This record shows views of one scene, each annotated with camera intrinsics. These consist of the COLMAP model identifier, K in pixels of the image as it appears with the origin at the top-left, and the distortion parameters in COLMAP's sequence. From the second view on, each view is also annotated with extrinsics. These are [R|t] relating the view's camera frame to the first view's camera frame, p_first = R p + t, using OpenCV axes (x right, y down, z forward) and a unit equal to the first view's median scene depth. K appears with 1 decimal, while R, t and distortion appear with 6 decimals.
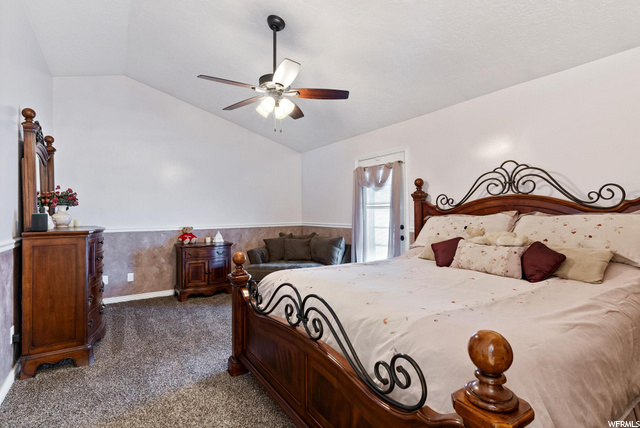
lens RADIAL K [[317.3, 0, 317.5], [0, 317.3, 213.2], [0, 0, 1]] dist [0.006344, 0.000620]
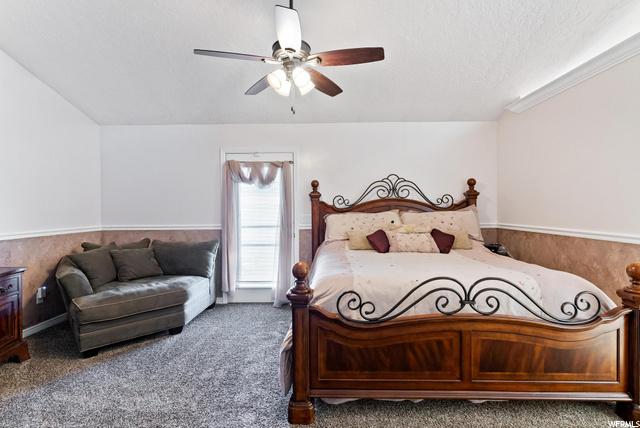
lens RADIAL K [[317.3, 0, 319.7], [0, 317.3, 213.1], [0, 0, 1]] dist [0.006344, 0.000620]
pose [[0.563609, -0.003333, 0.826035, -0.722367], [0.004355, 0.999990, 0.001063, 0.005170], [-0.826030, 0.002998, 0.563618, 0.448131]]
